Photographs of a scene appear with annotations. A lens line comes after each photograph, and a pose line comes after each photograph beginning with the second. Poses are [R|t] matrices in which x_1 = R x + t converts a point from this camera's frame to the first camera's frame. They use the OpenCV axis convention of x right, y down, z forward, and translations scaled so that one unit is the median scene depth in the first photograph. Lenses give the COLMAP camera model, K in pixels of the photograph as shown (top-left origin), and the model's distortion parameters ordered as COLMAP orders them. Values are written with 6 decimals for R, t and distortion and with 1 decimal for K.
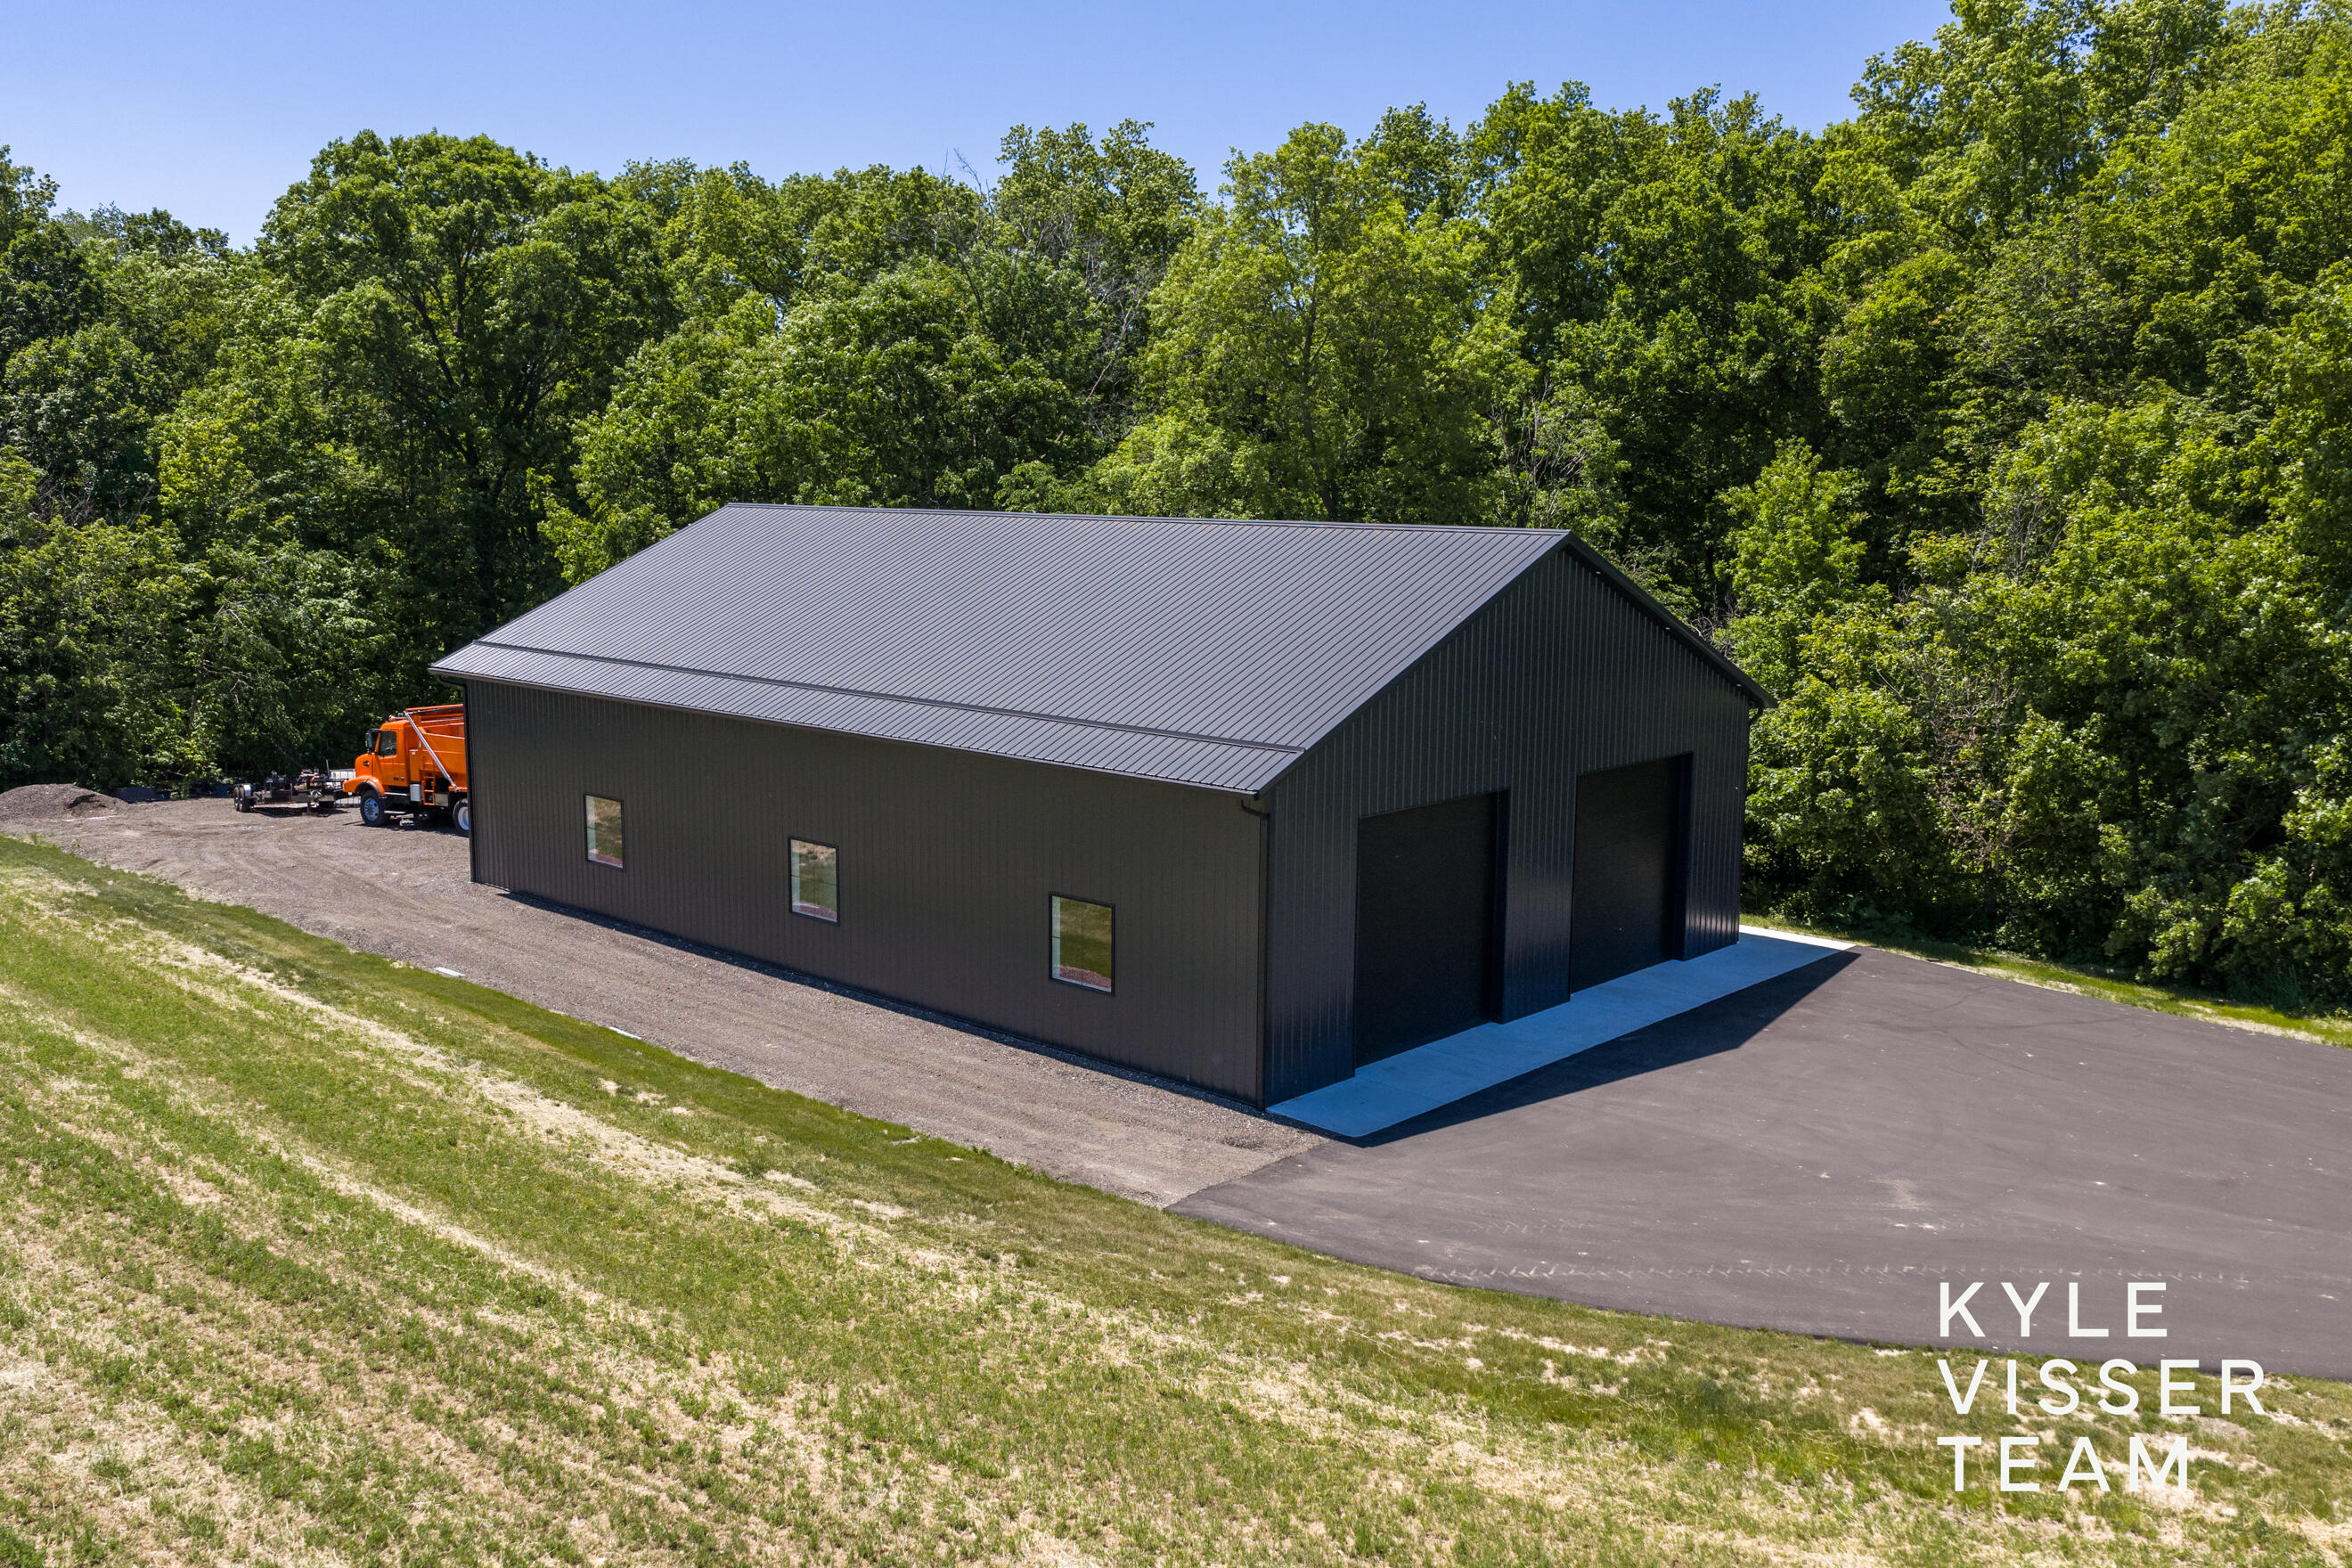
lens RADIAL K [[1975.5, 0, 1167.1], [0, 1975.5, 778.3], [0, 0, 1]] dist [0.004818, -0.006205]
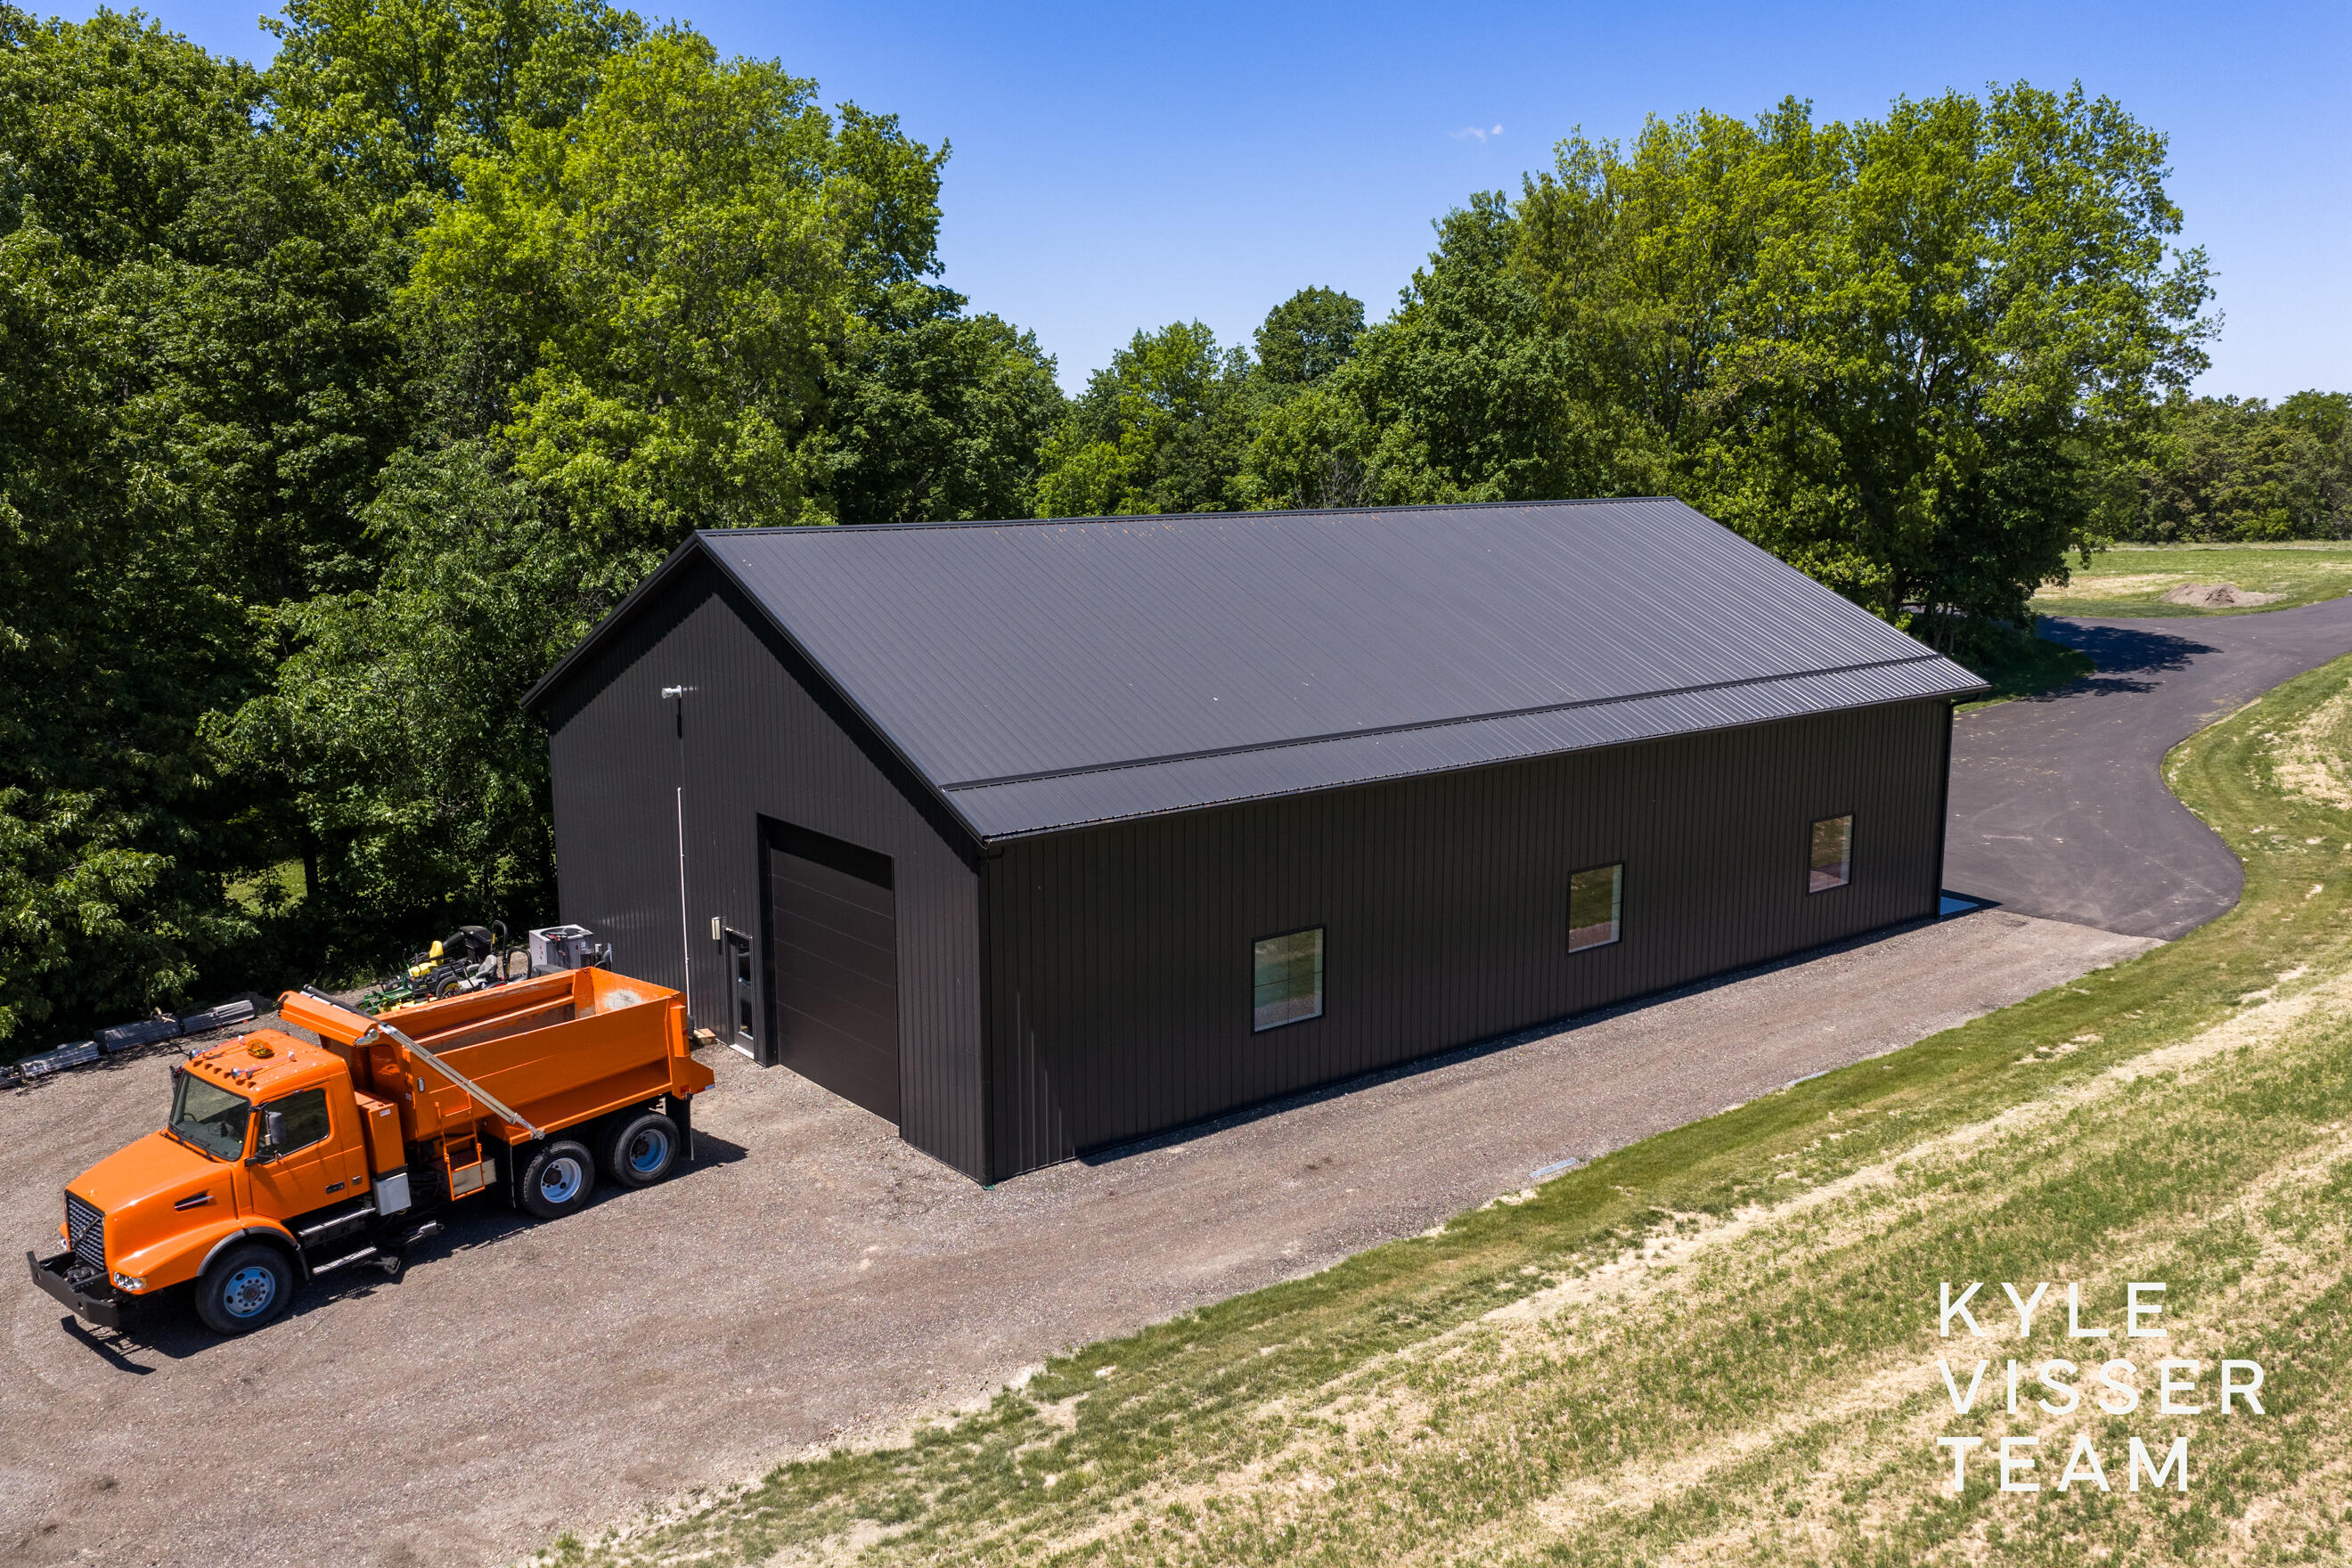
lens RADIAL K [[1935.0, 0, 1191.0], [0, 1935.0, 779.7], [0, 0, 1]] dist [0.004854, -0.010184]
pose [[0.172936, -0.171472, 0.969892, -0.924764], [0.175993, 0.974261, 0.140864, -0.140718], [-0.969082, 0.146334, 0.198663, 0.866566]]
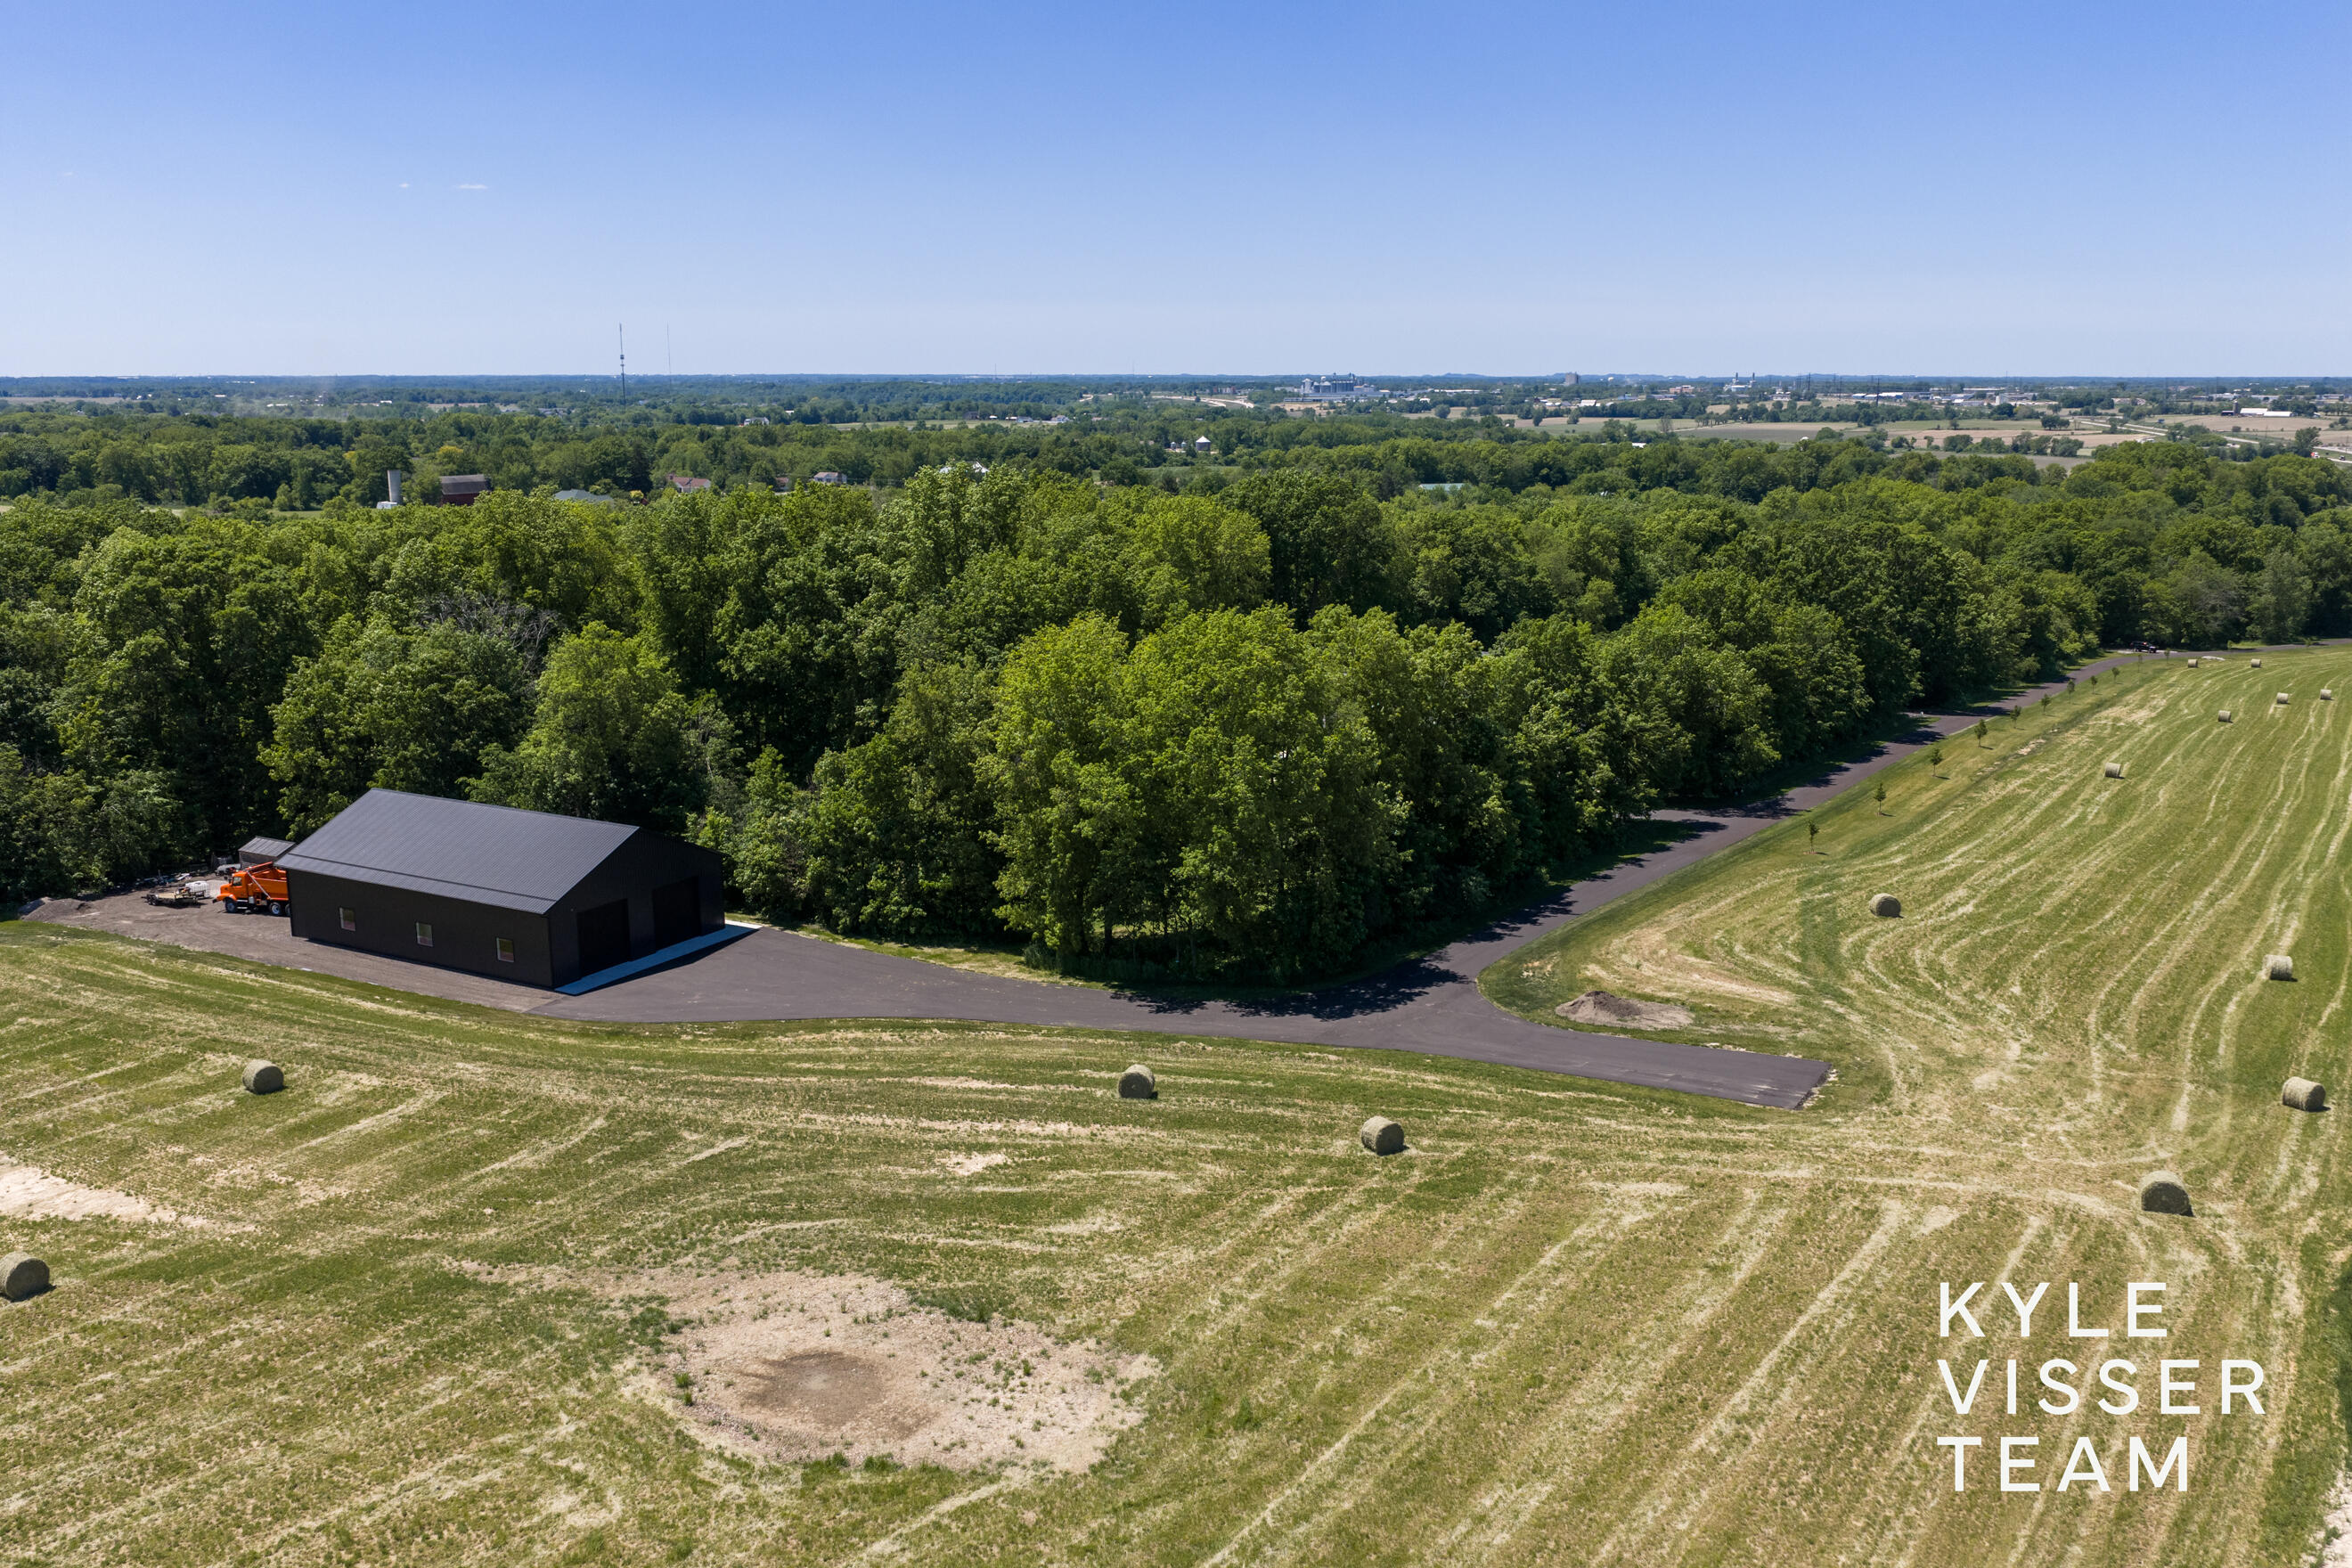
lens RADIAL K [[1935.0, 0, 1191.0], [0, 1935.0, 779.7], [0, 0, 1]] dist [0.004854, -0.010184]
pose [[0.968965, -0.059240, 0.239995, 0.269064], [0.045783, 0.997071, 0.061268, -0.305200], [-0.242921, -0.048379, 0.968839, -2.163749]]
